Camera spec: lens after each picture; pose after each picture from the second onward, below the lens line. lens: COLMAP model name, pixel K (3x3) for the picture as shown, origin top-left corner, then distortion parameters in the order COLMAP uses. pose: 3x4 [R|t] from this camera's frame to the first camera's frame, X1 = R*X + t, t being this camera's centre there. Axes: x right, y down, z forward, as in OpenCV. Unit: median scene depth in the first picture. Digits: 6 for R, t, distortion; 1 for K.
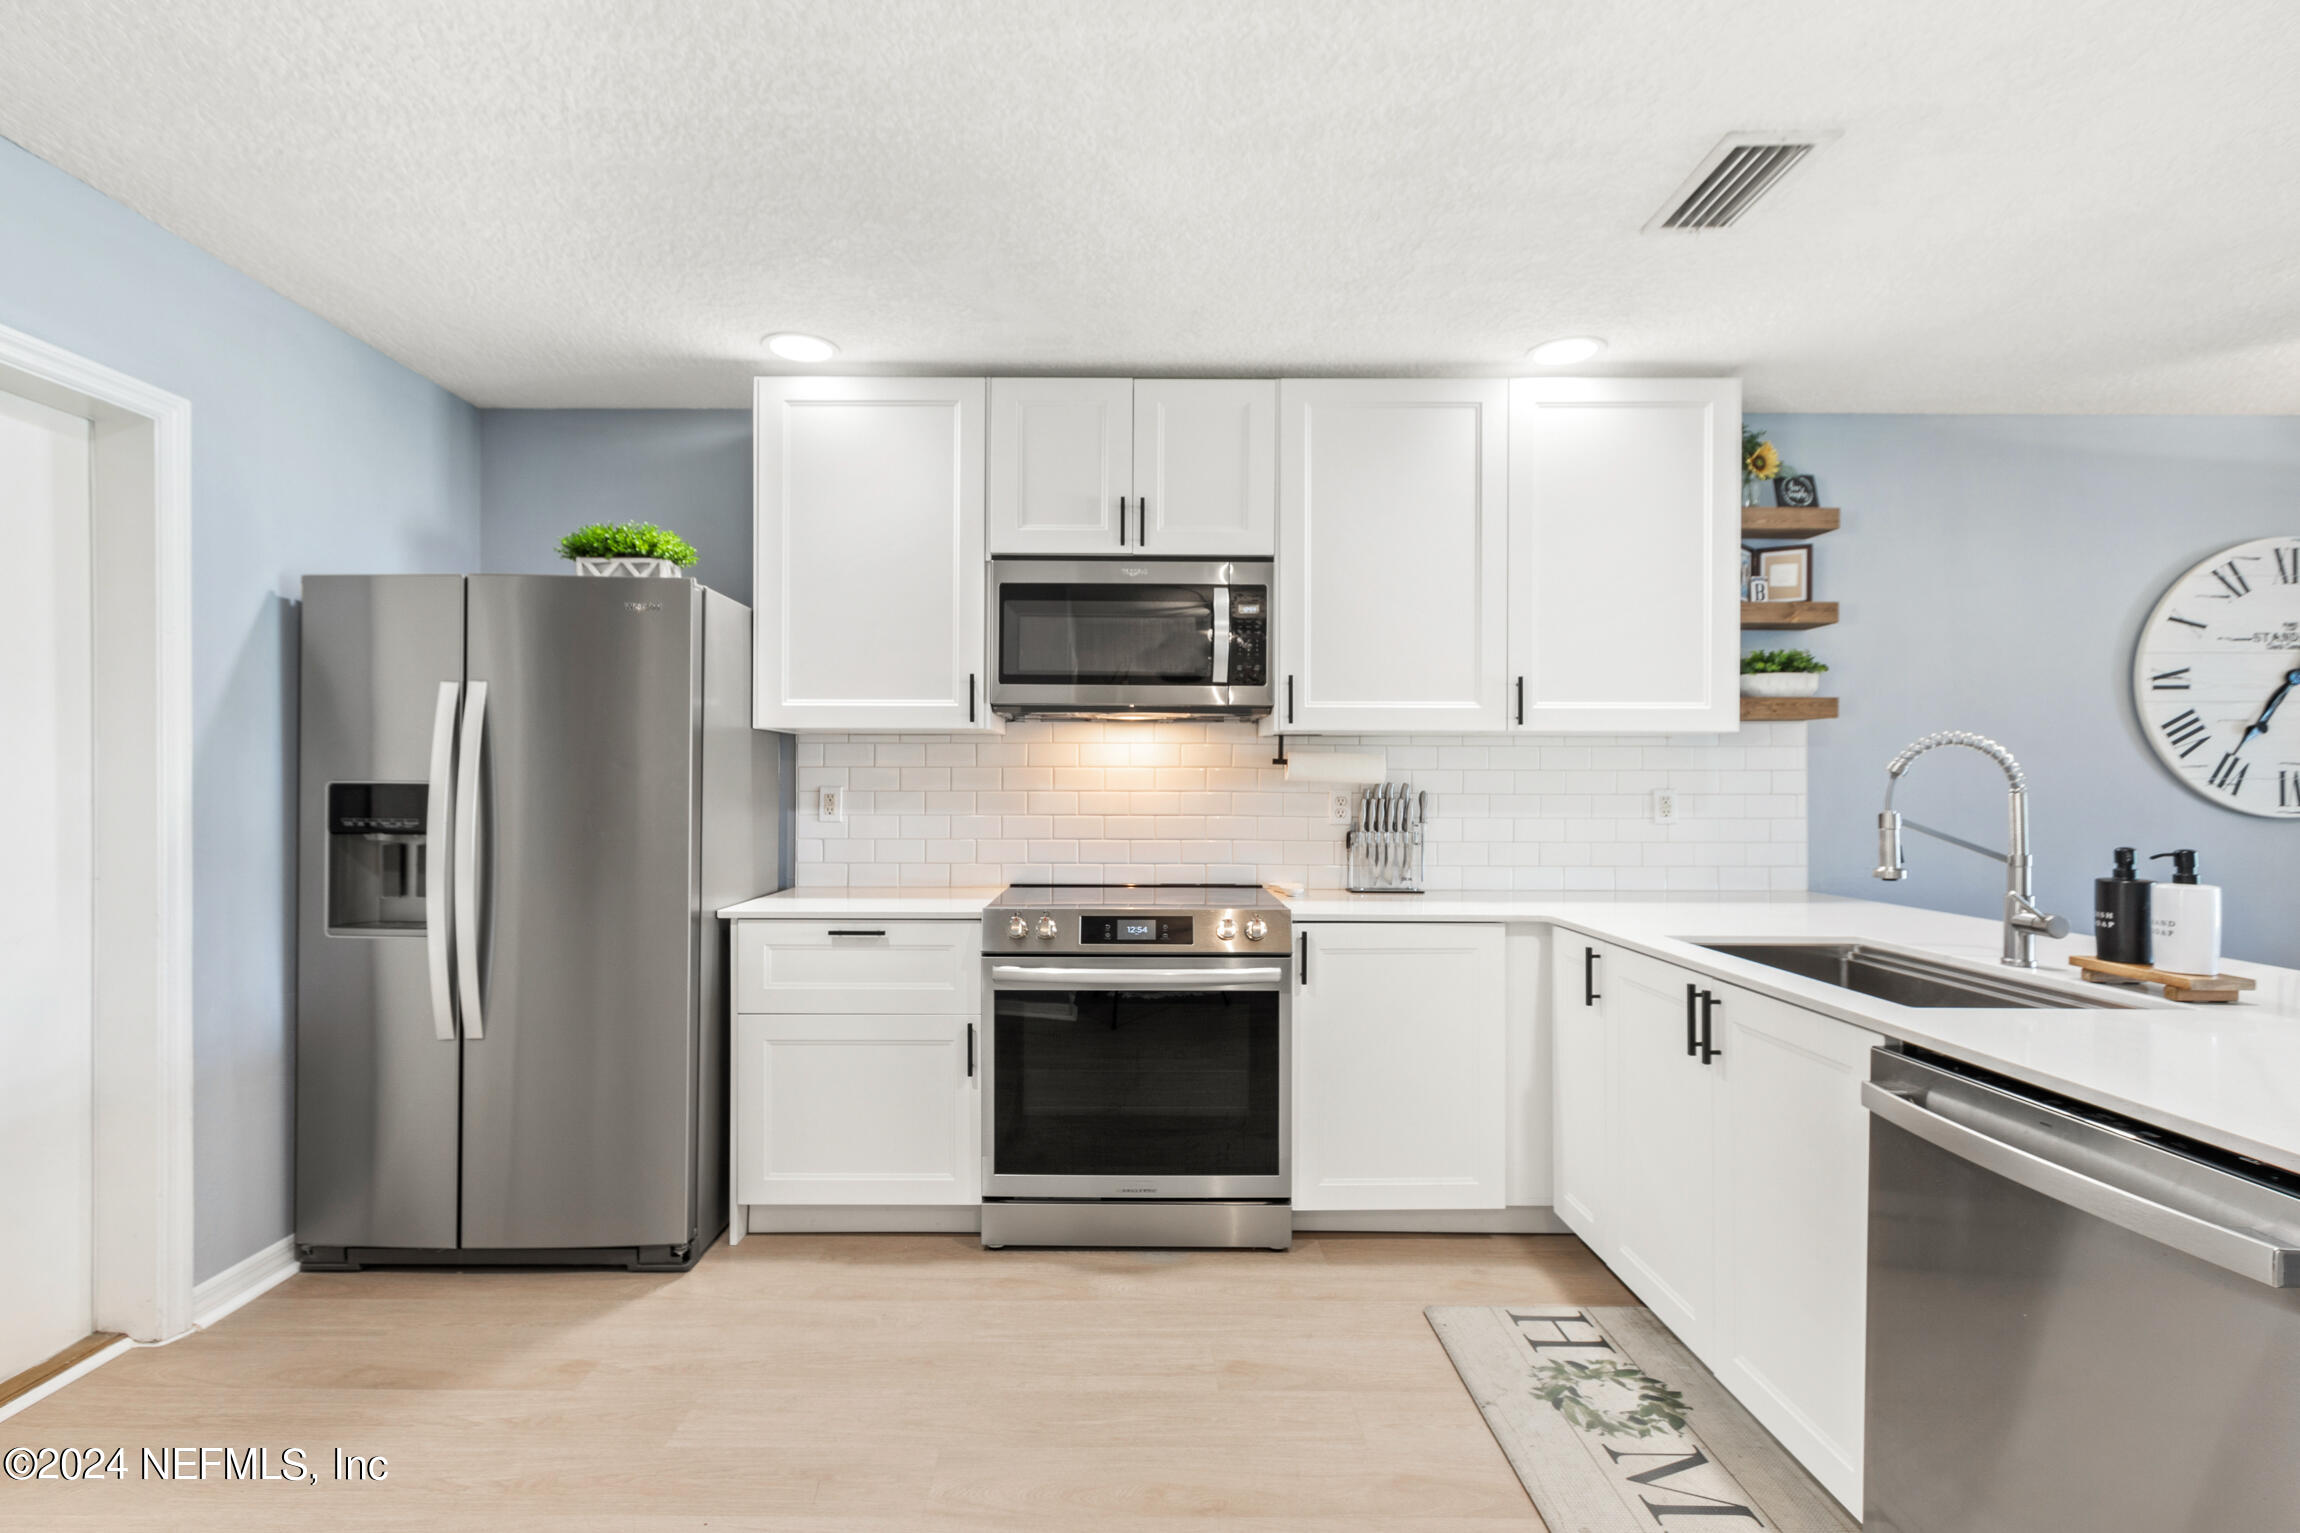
lens RADIAL K [[1119.6, 0, 1130.9], [0, 1119.6, 779.0], [0, 0, 1]] dist [0.004410, -0.003207]
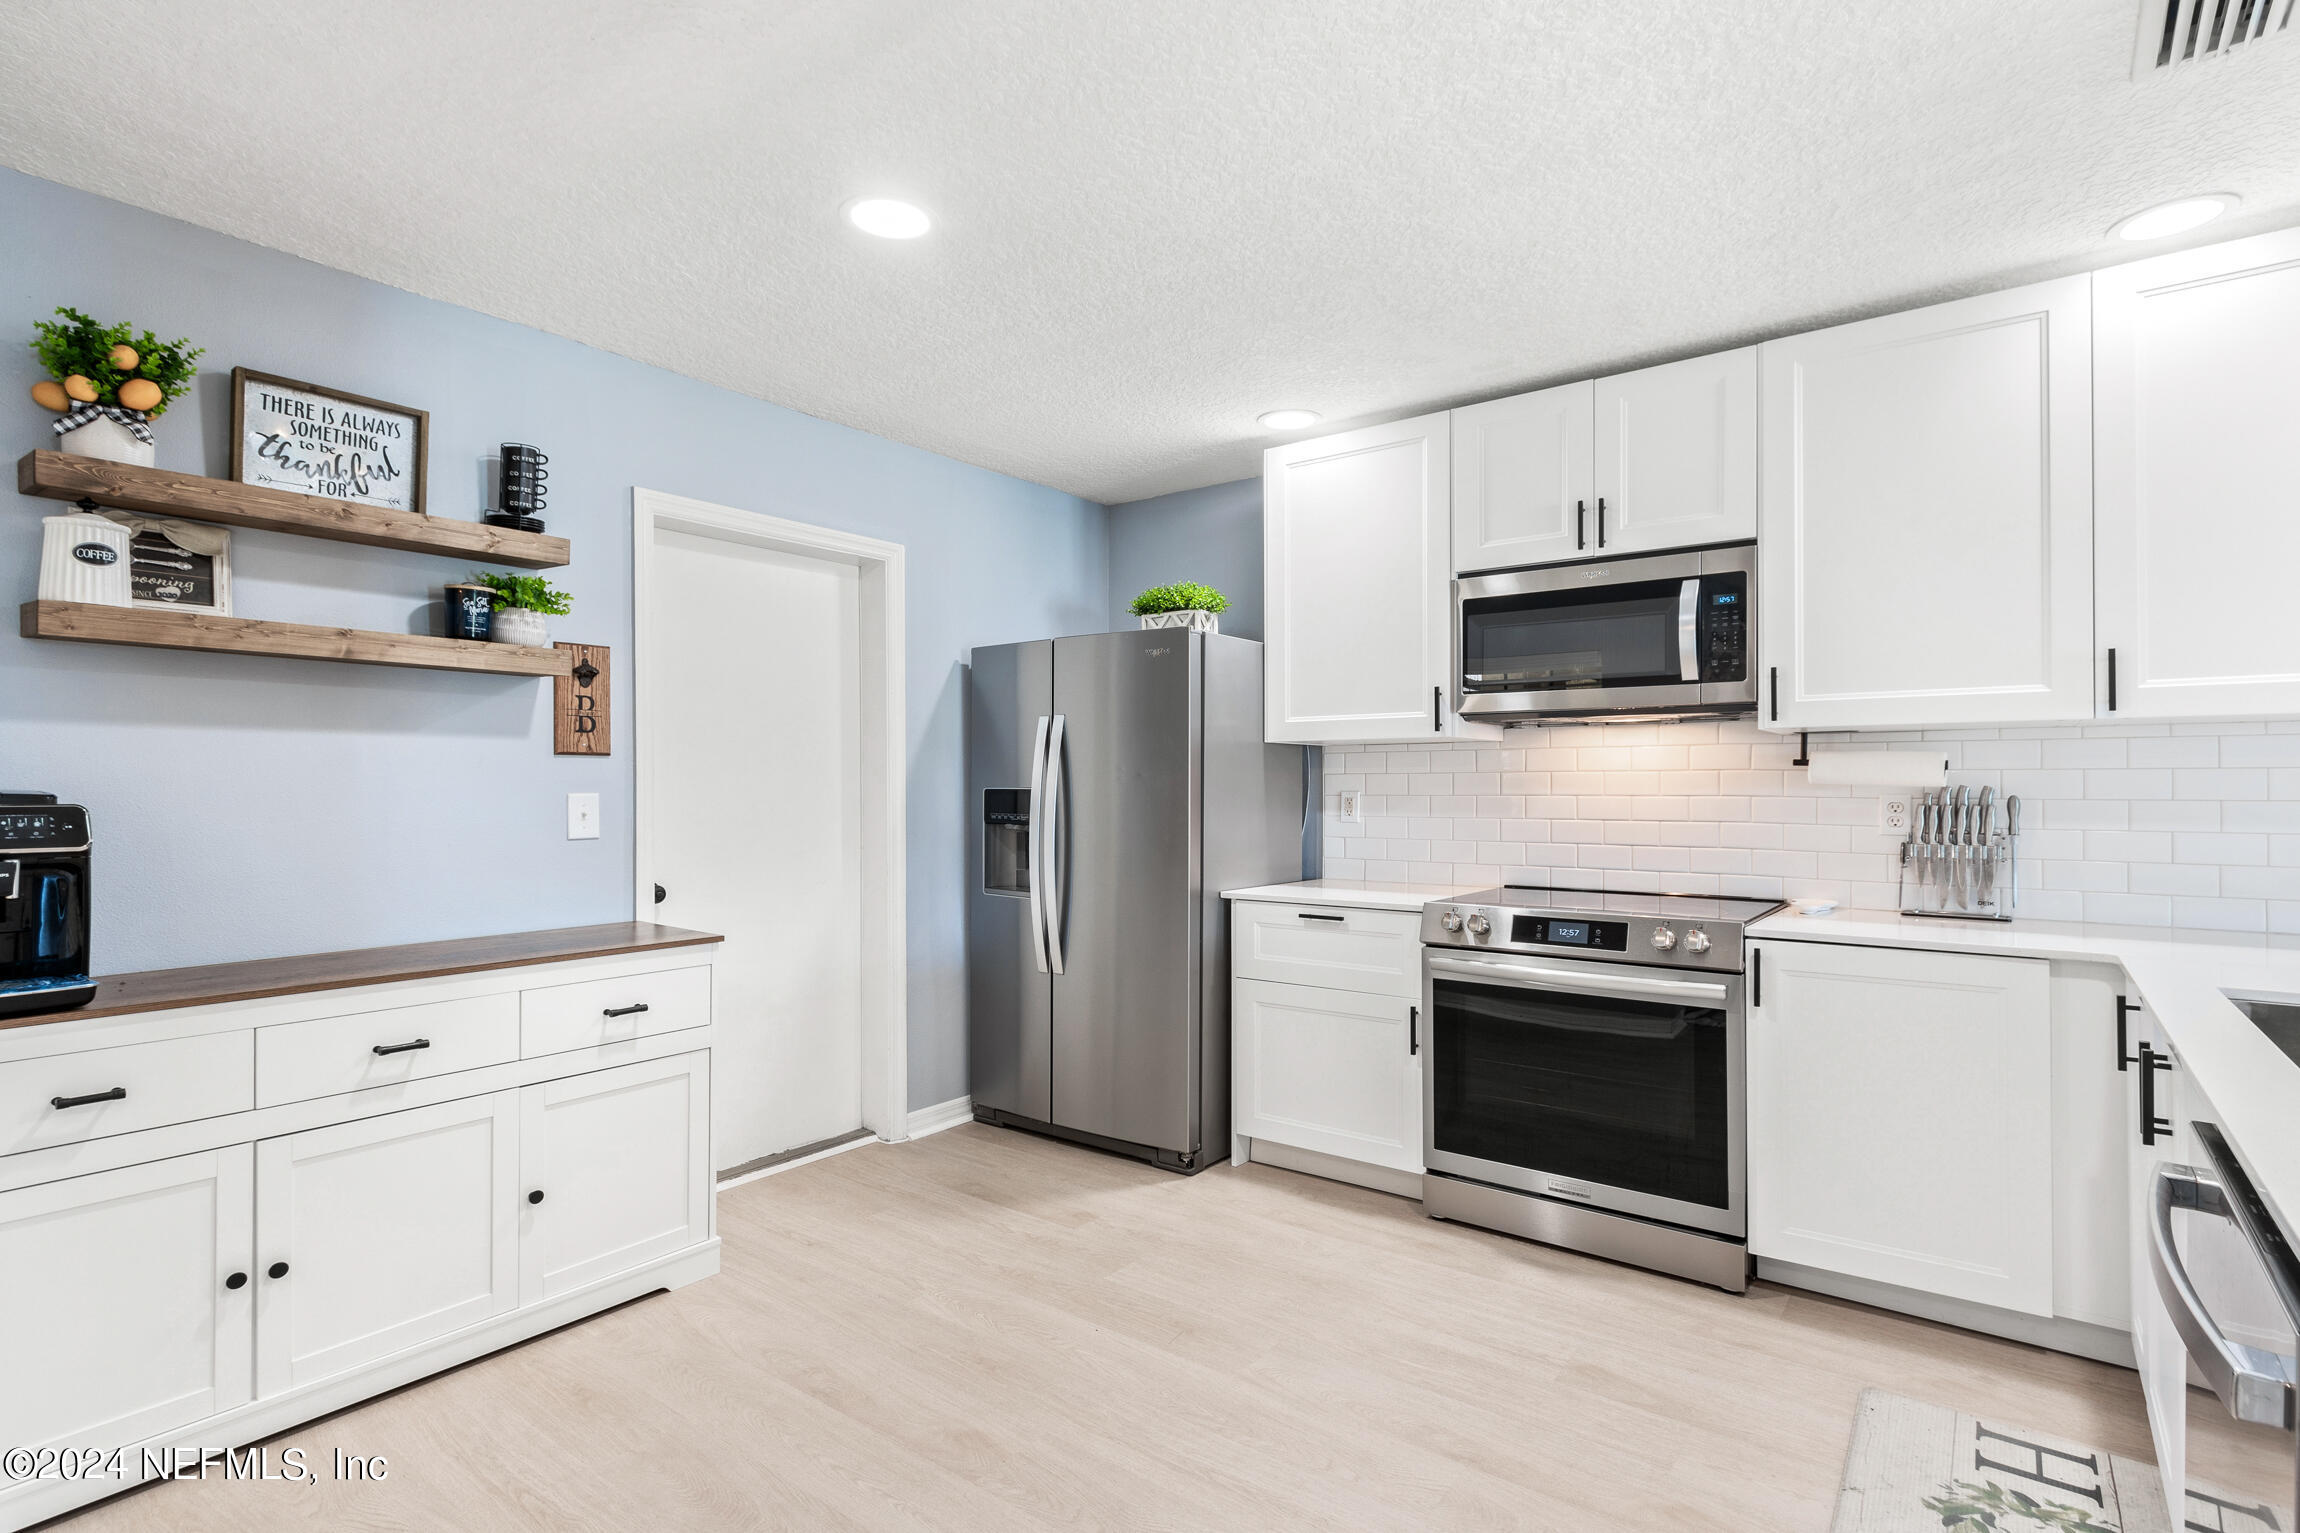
lens RADIAL K [[1119.6, 0, 1133.5], [0, 1119.6, 777.3], [0, 0, 1]] dist [0.004410, -0.003207]
pose [[0.790579, -0.008460, -0.612302, 0.289127], [0.004752, 0.999959, -0.007681, 0.000544], [0.612342, 0.003163, 0.790587, -0.032159]]
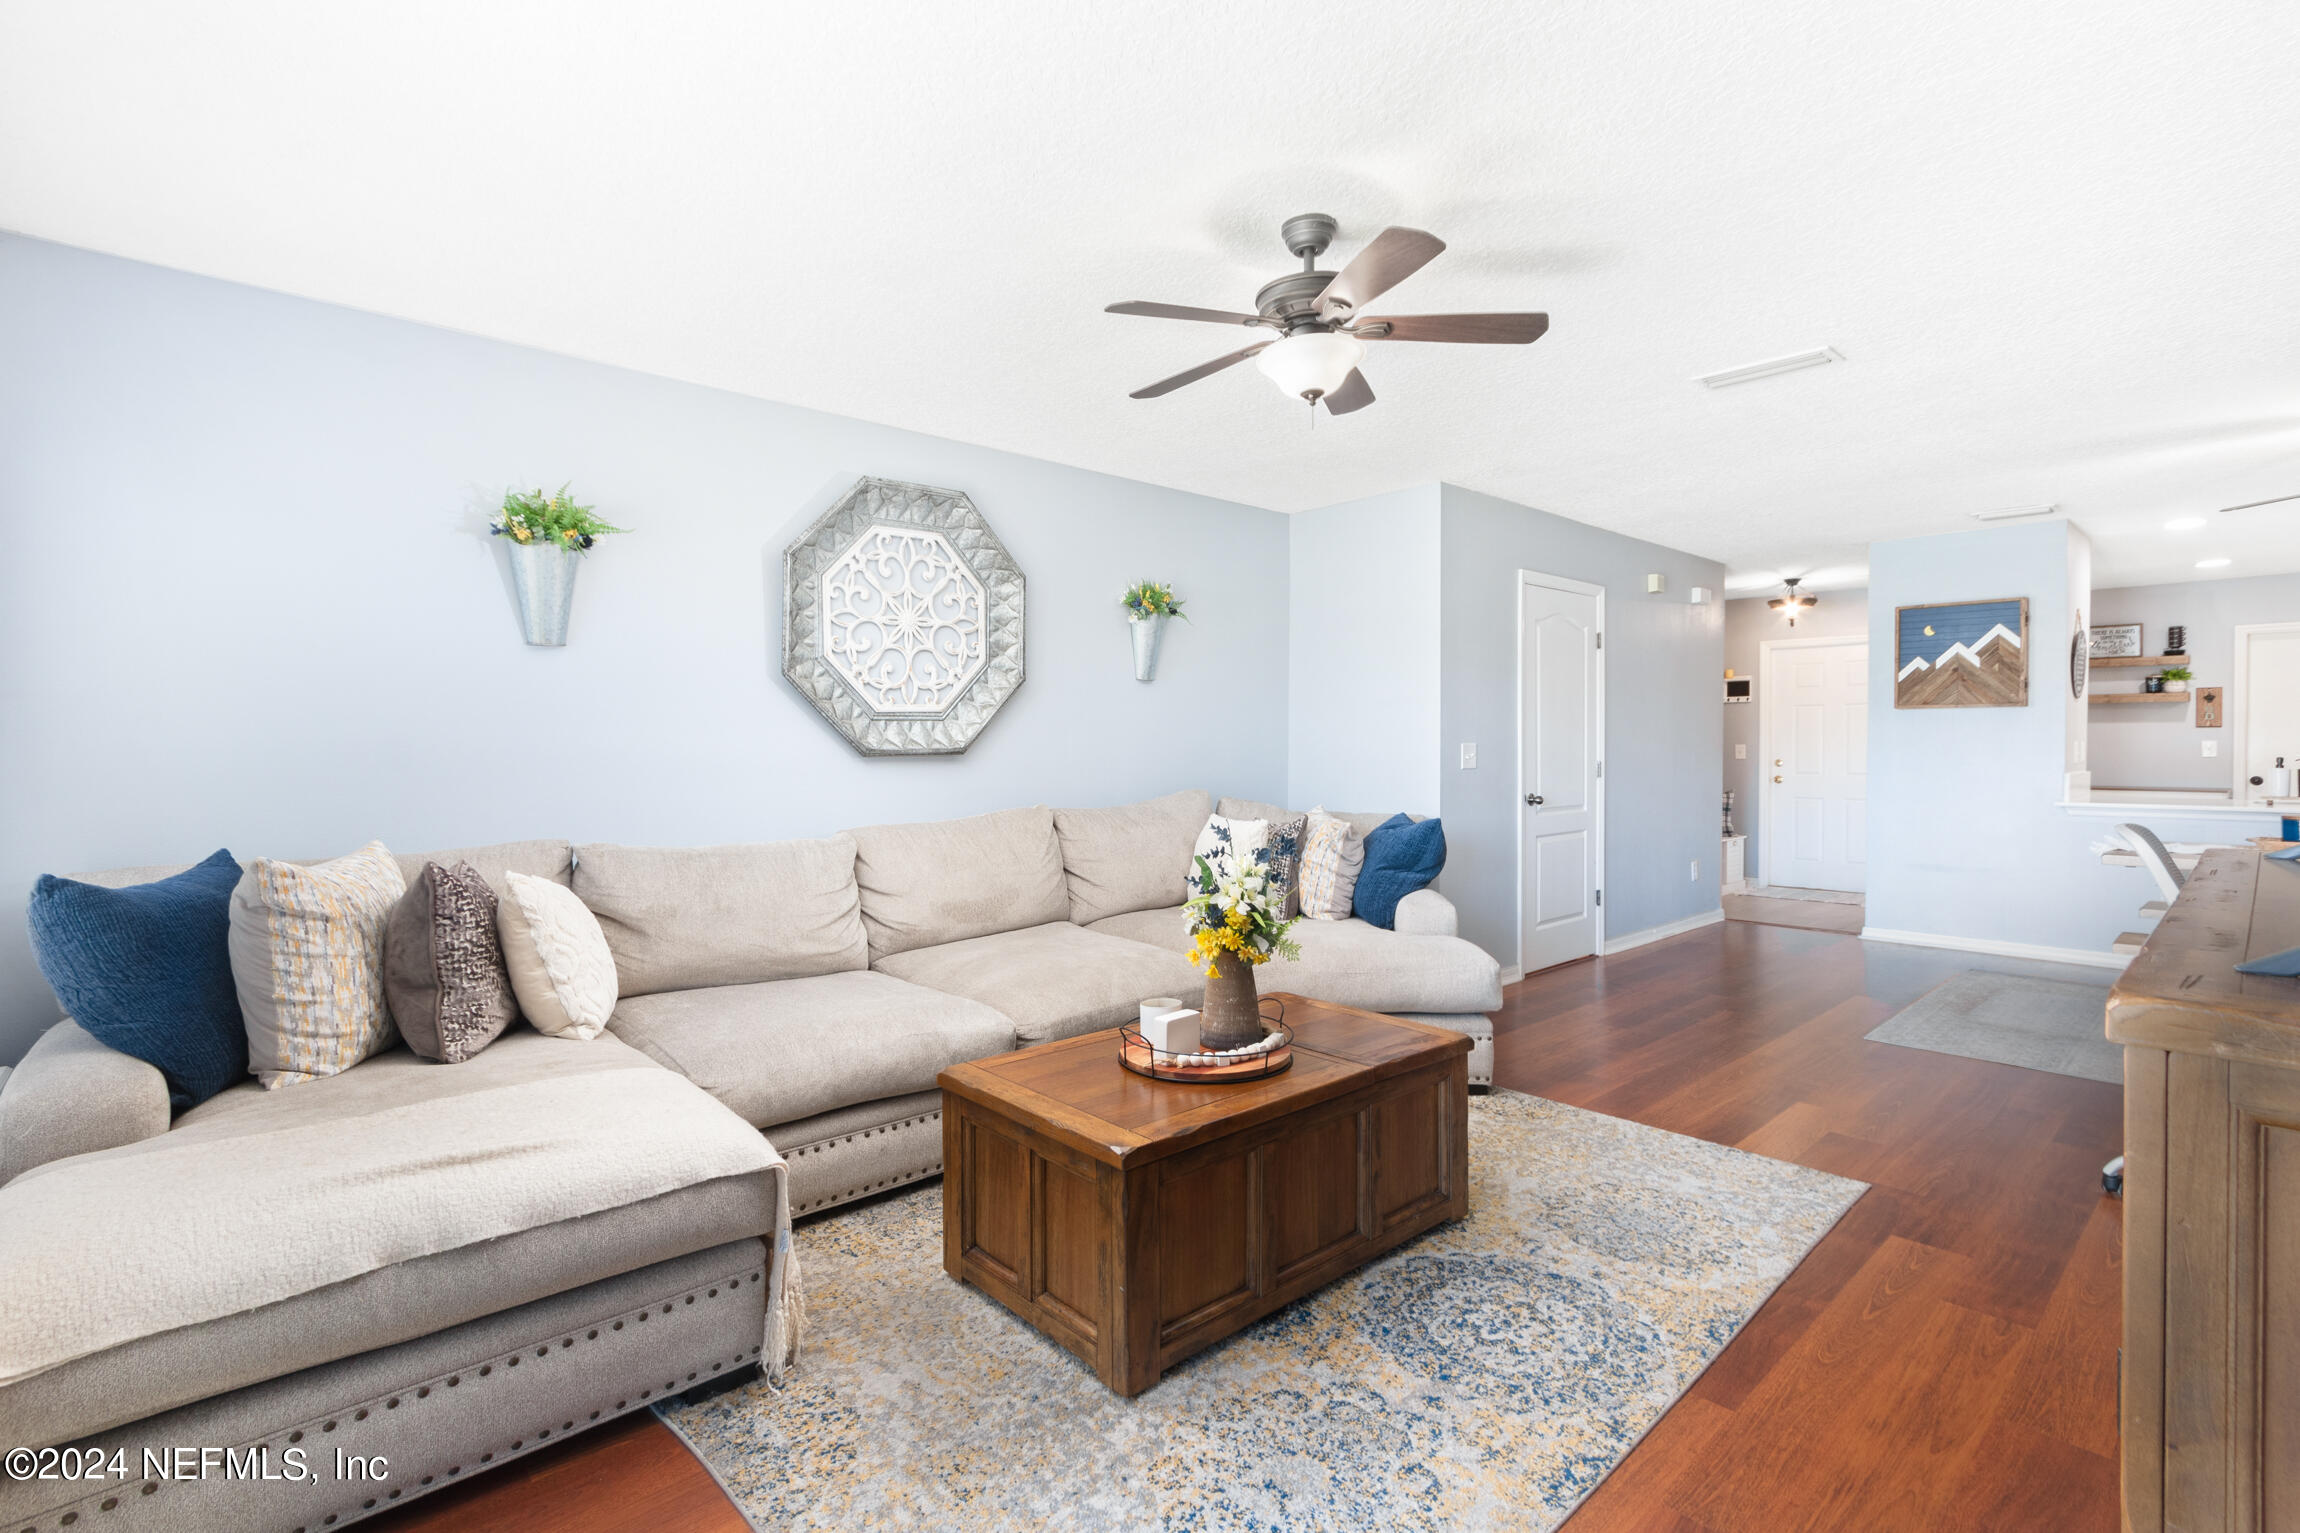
lens RADIAL K [[1119.6, 0, 1129.0], [0, 1119.6, 733.6], [0, 0, 1]] dist [0.004410, -0.003207]
pose [[-0.723904, -0.009104, -0.689841, 3.400339], [-0.006960, 0.999958, -0.005893, 0.032443], [0.689866, 0.000535, -0.723937, 0.617034]]
